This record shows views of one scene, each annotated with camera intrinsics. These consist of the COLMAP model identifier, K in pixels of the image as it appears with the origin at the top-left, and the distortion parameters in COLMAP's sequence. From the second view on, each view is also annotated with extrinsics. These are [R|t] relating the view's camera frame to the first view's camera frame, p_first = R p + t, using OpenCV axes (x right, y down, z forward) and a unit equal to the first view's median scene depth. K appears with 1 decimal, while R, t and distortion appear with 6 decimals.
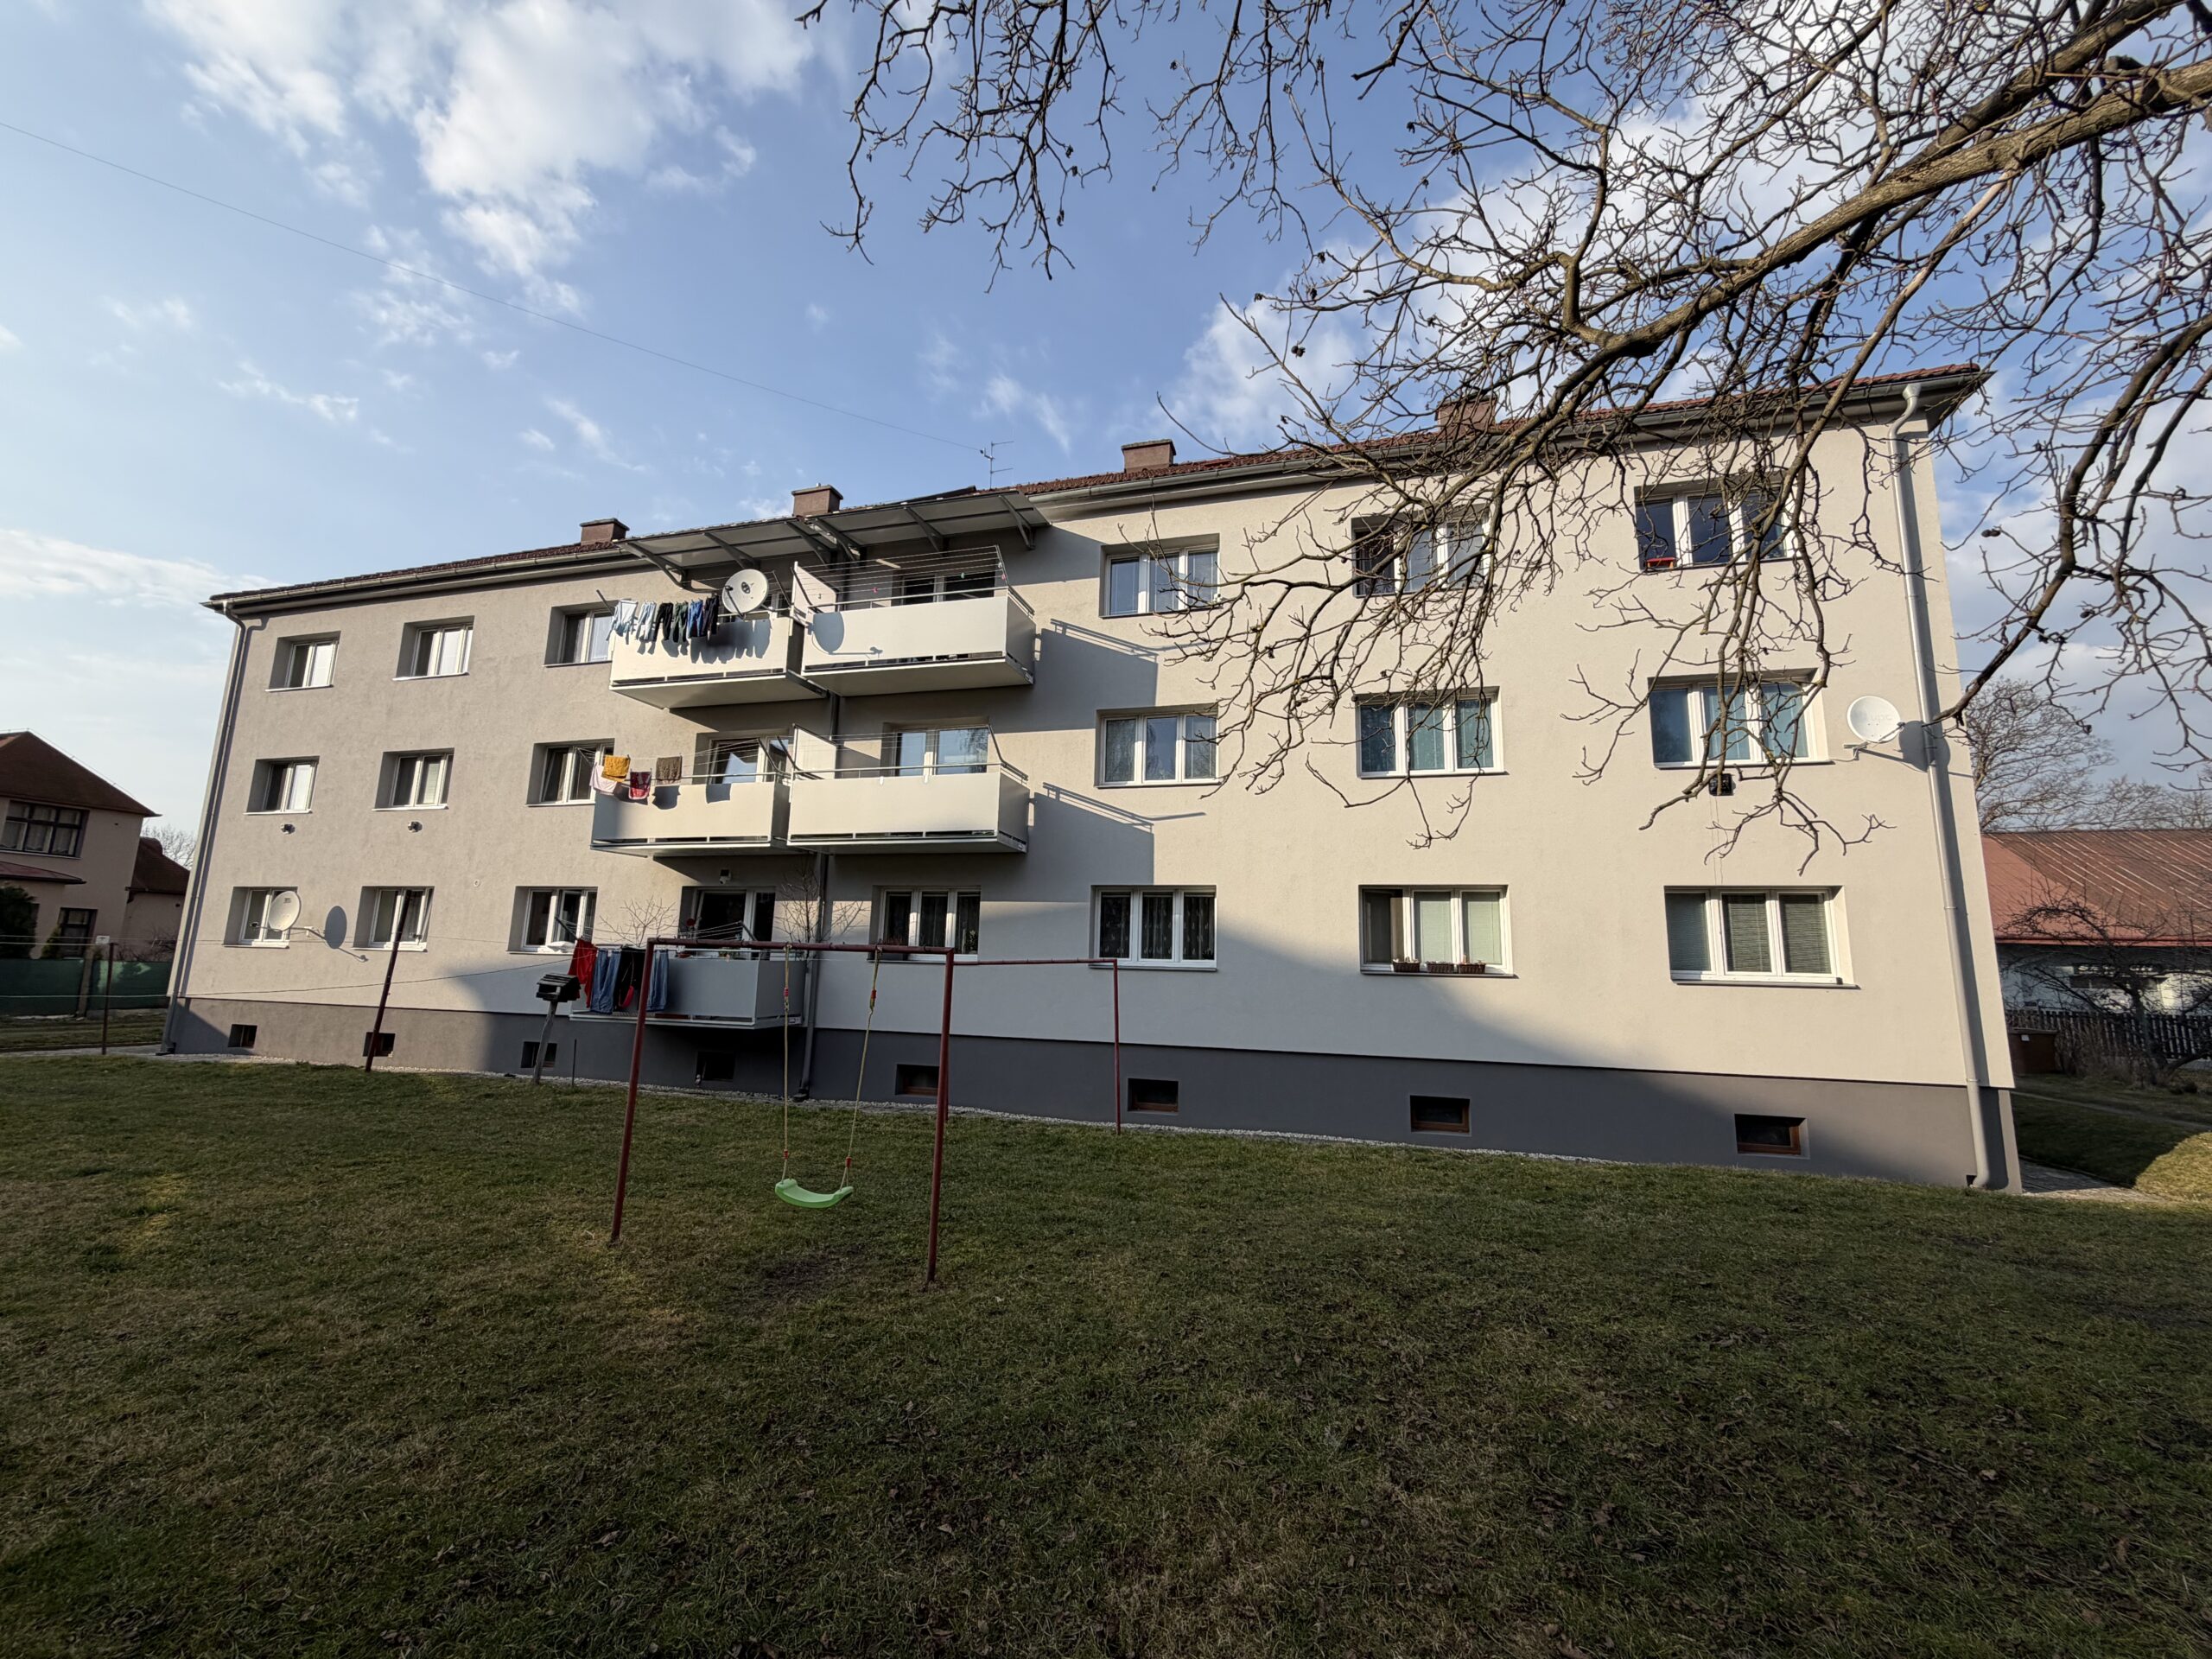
lens RADIAL K [[939.3, 0, 1062.7], [0, 939.3, 825.9], [0, 0, 1]] dist [-0.002487, 0.000320]
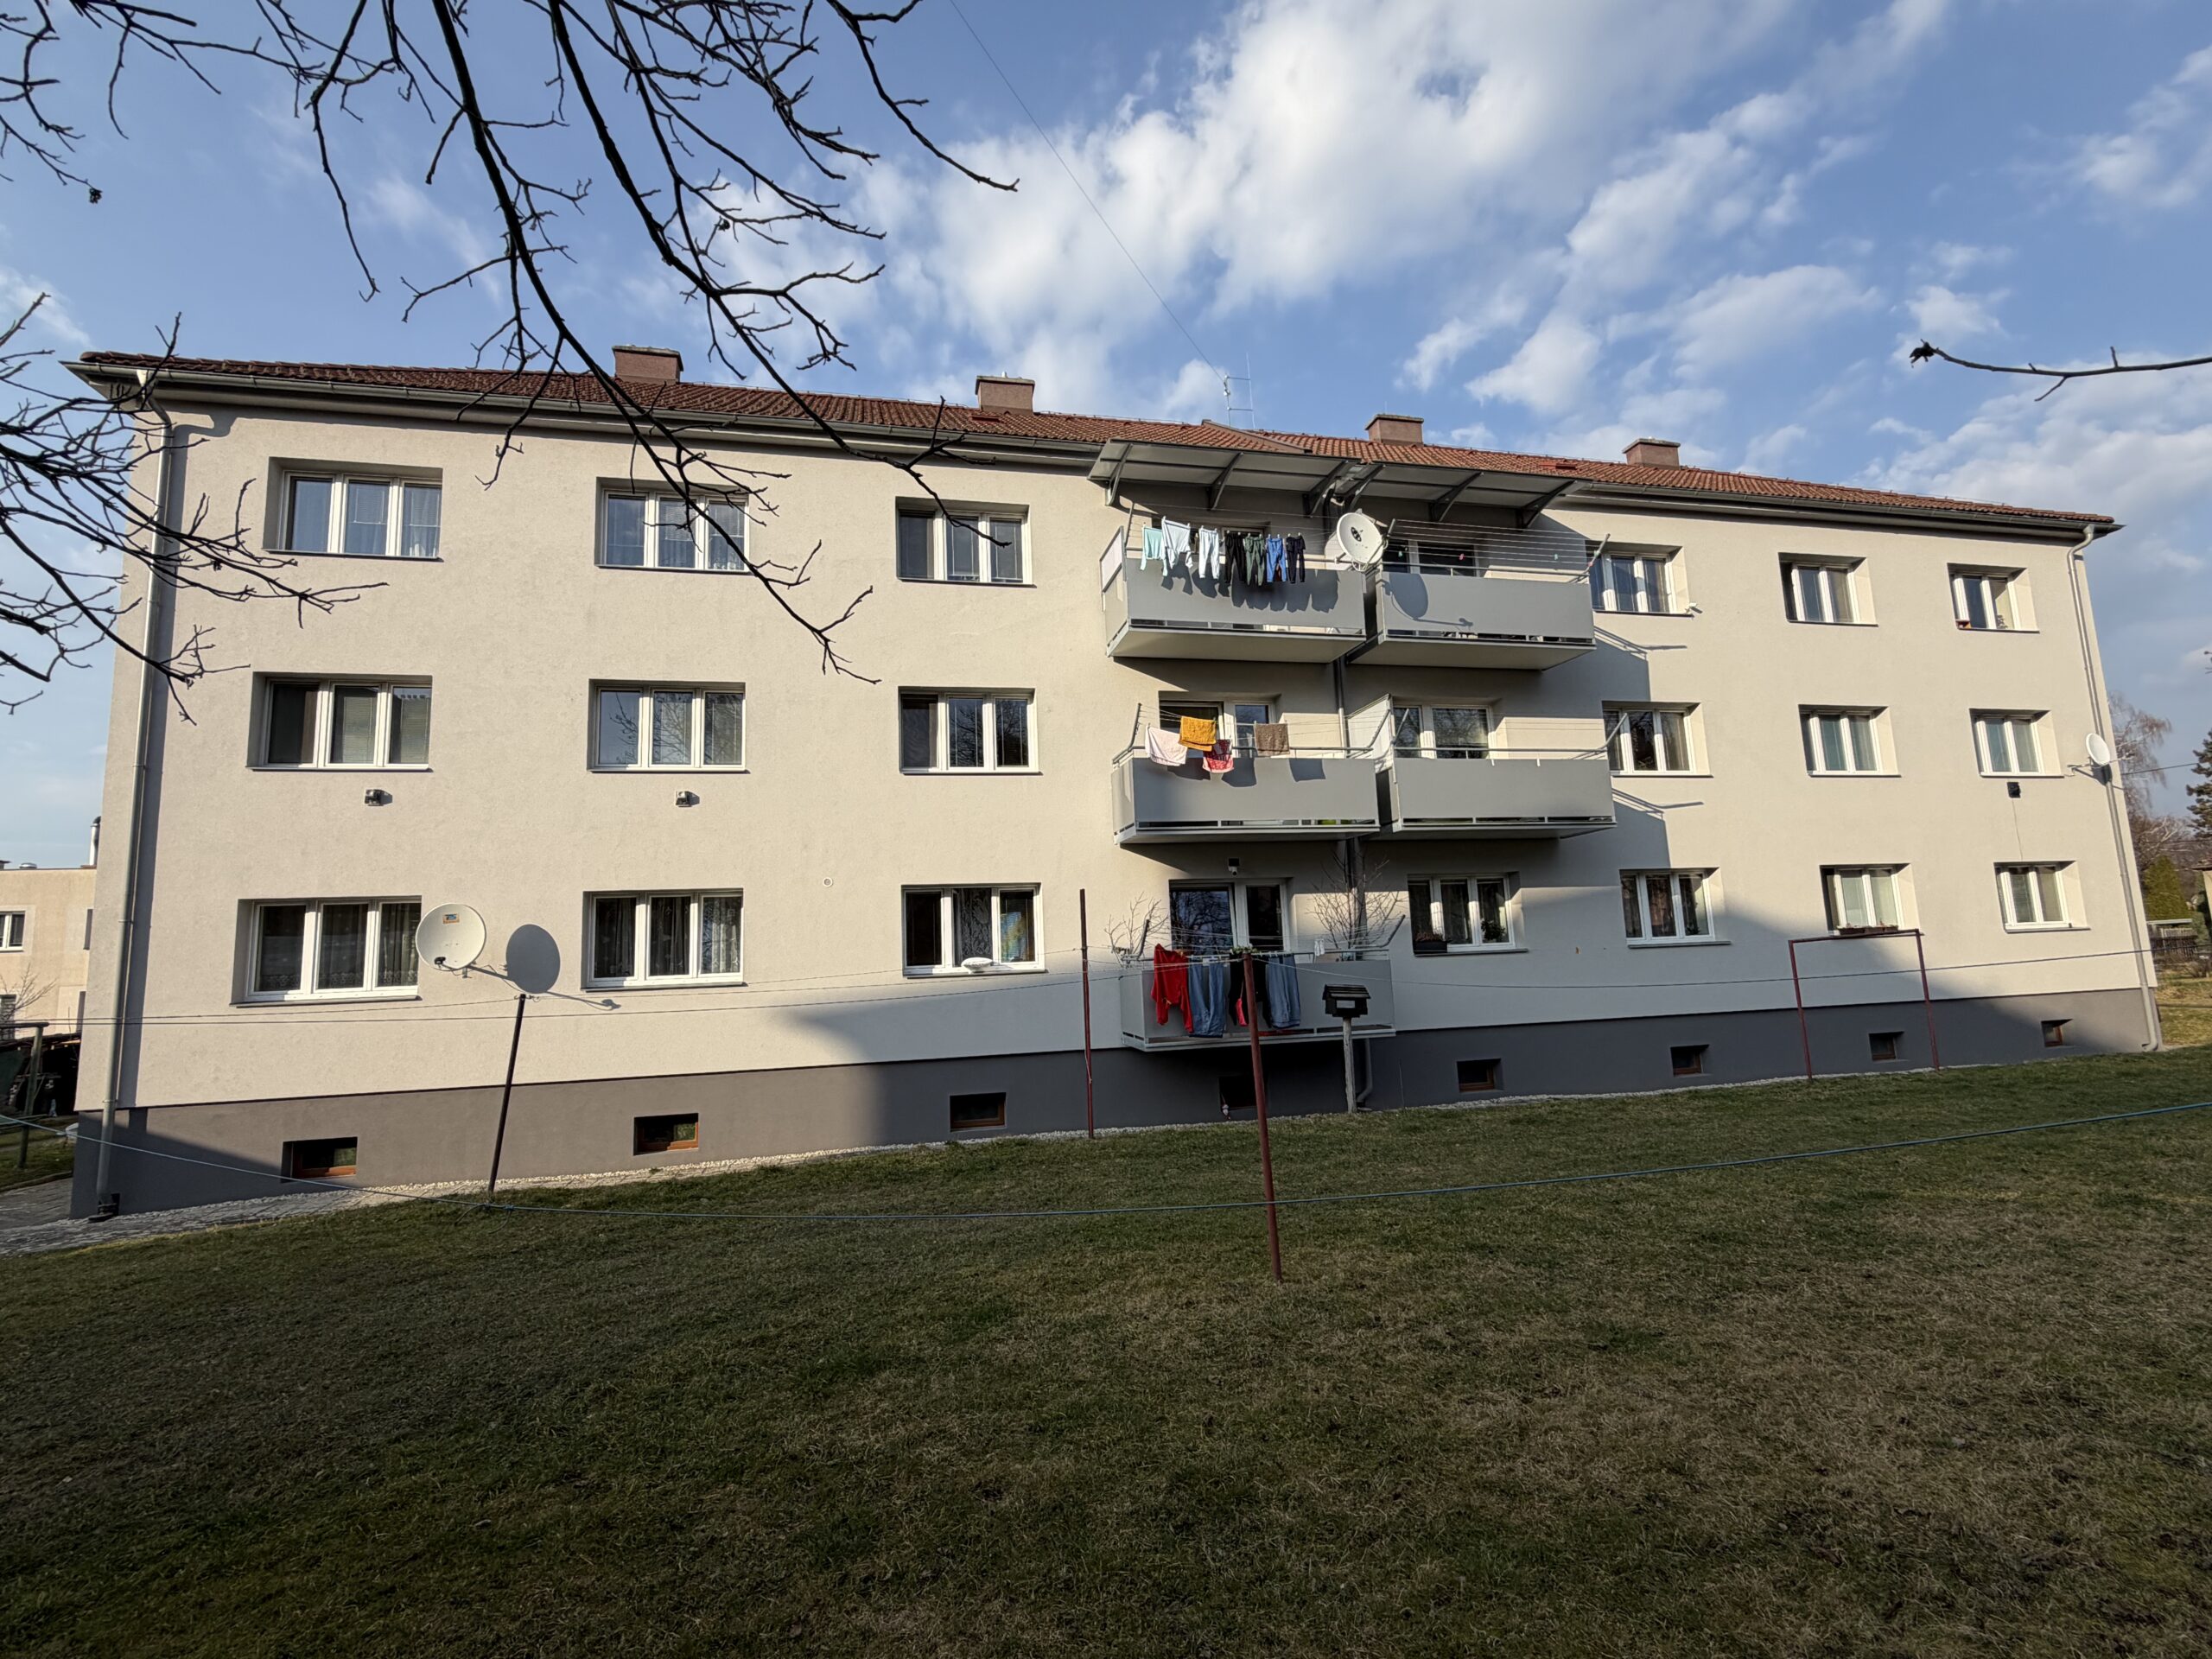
lens RADIAL K [[1003.5, 0, 1107.2], [0, 1003.5, 846.9], [0, 0, 1]] dist [0.002283, 0.000603]
pose [[0.864575, -0.000731, 0.502504, -0.927215], [-0.011547, 0.999706, 0.021322, 0.018799], [-0.502372, -0.024236, 0.864312, 0.289156]]
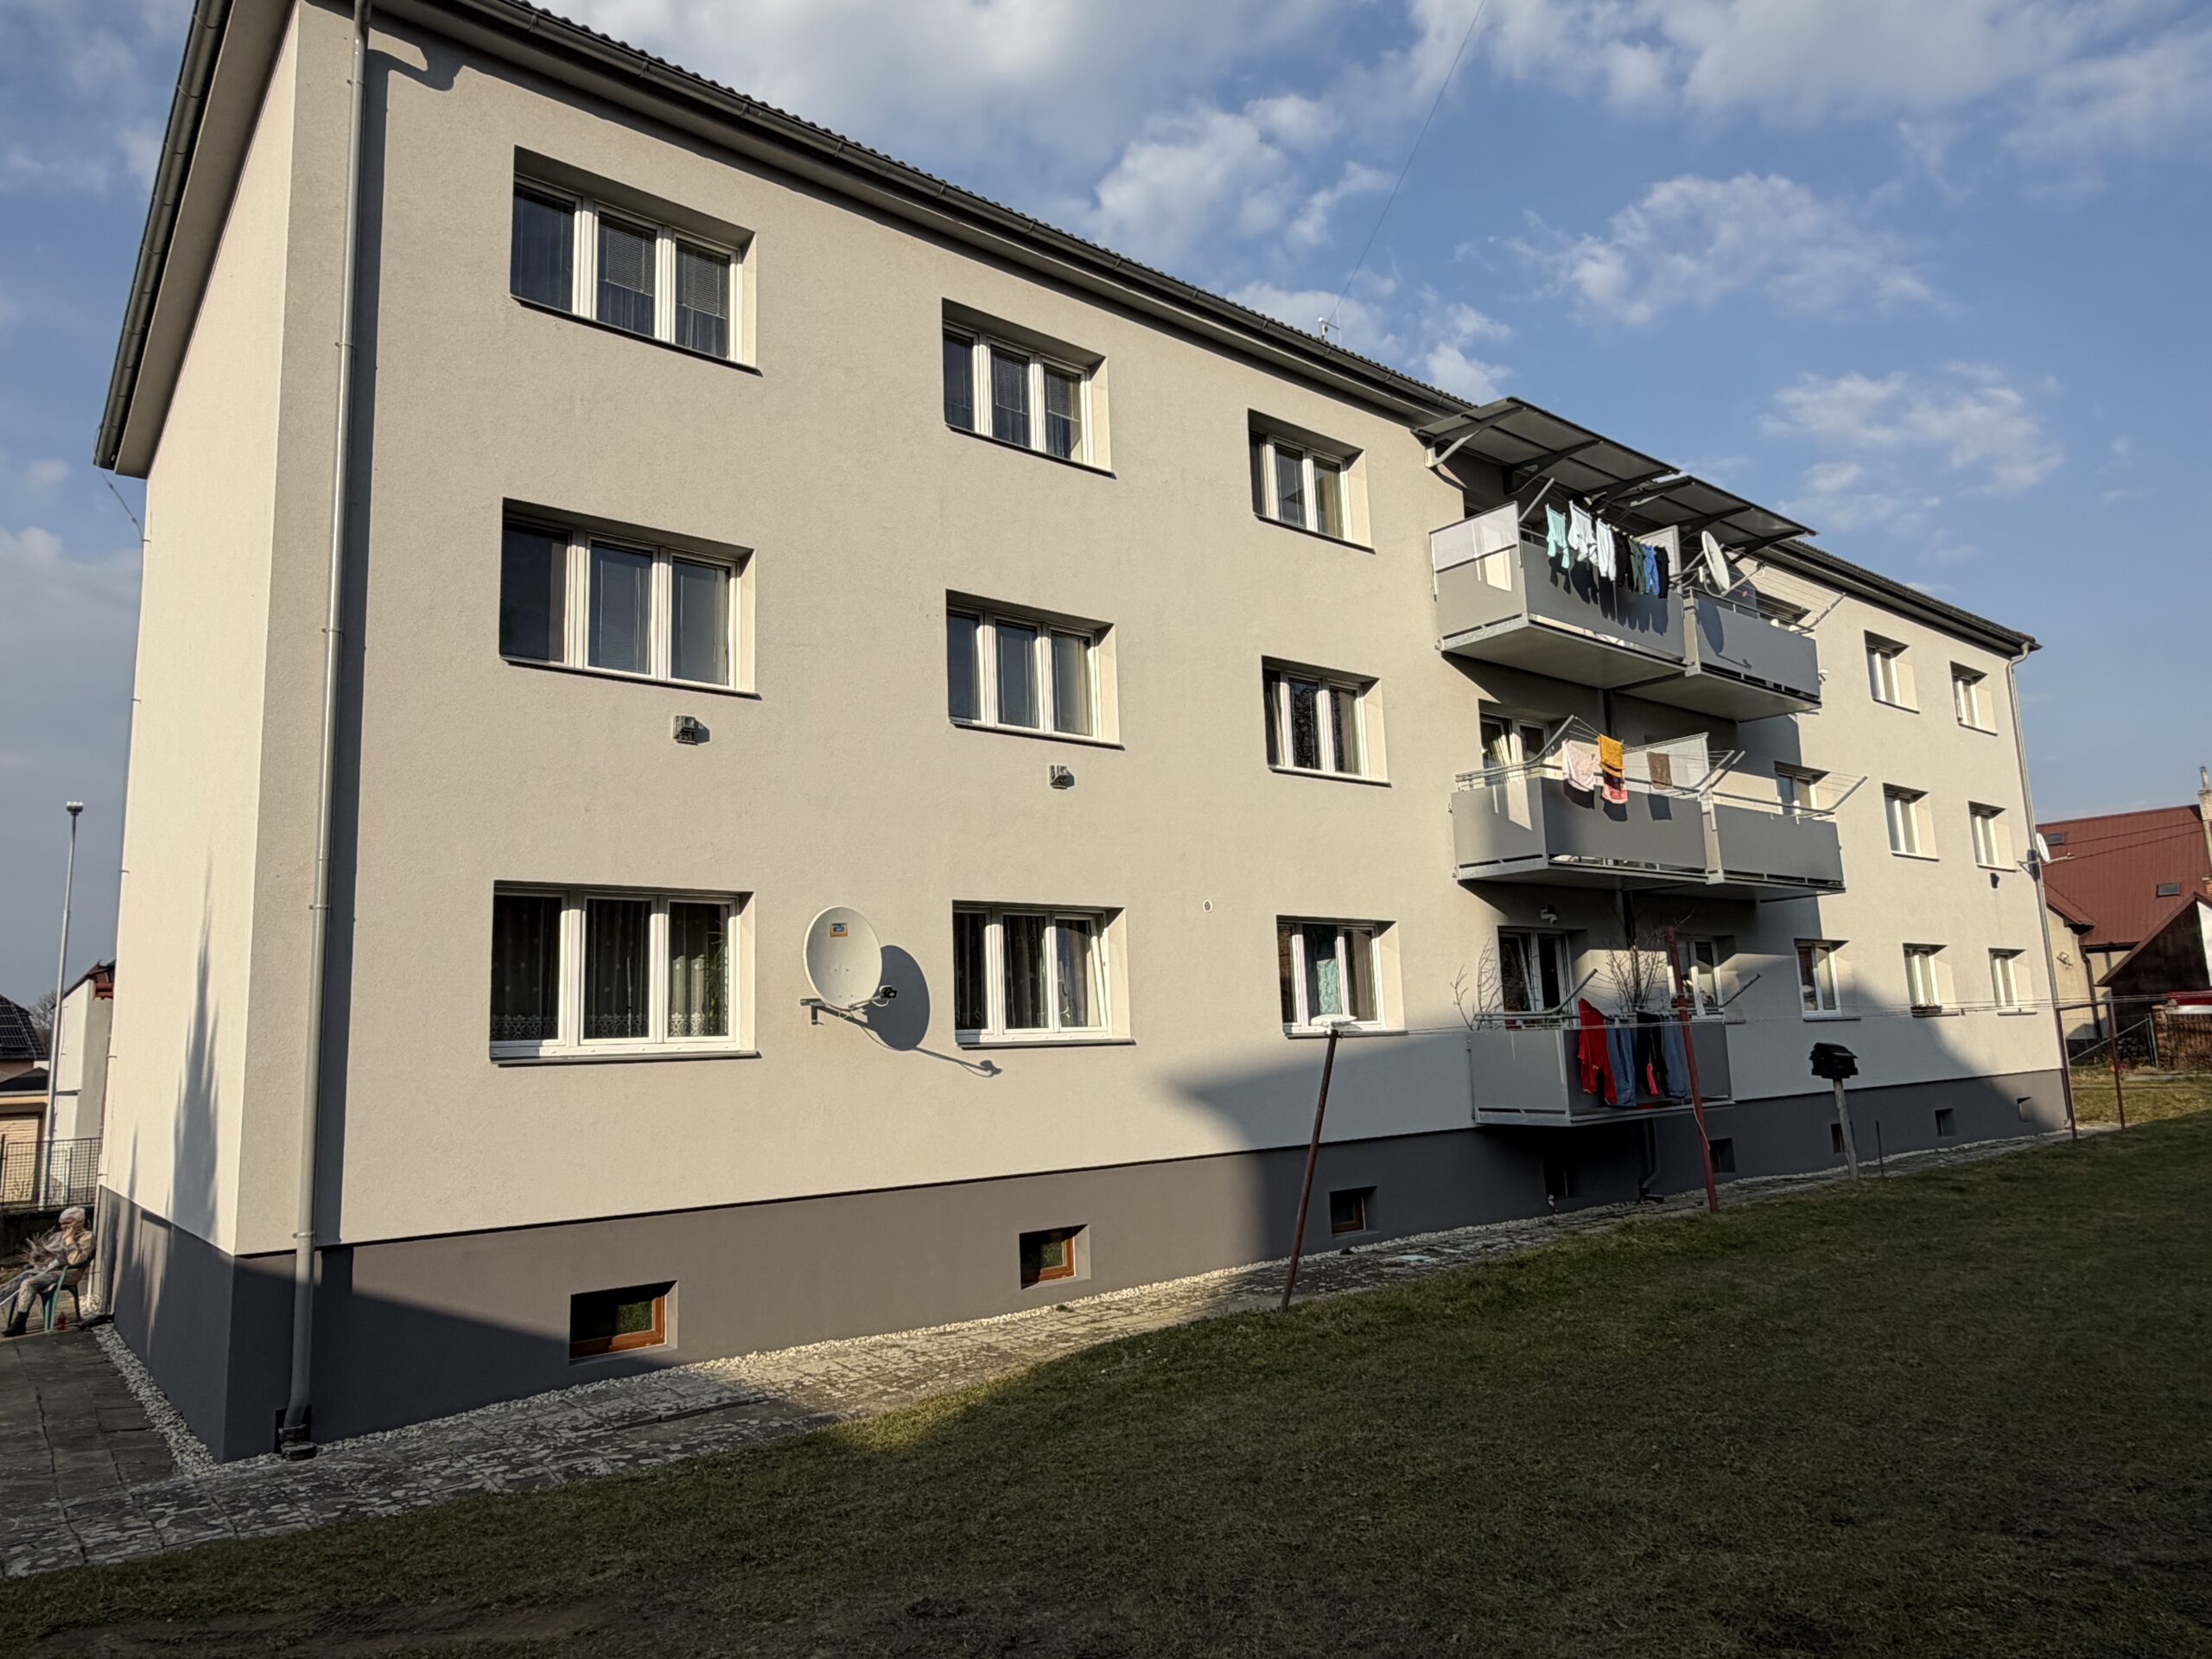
lens RADIAL K [[1389.3, 0, 1106.0], [0, 1389.3, 829.5], [0, 0, 1]] dist [0.002798, -0.000198]
pose [[0.563600, 0.081103, 0.822057, -1.453921], [-0.078812, 0.995908, -0.044222, 0.064823], [-0.822280, -0.039864, 0.567686, 0.696909]]
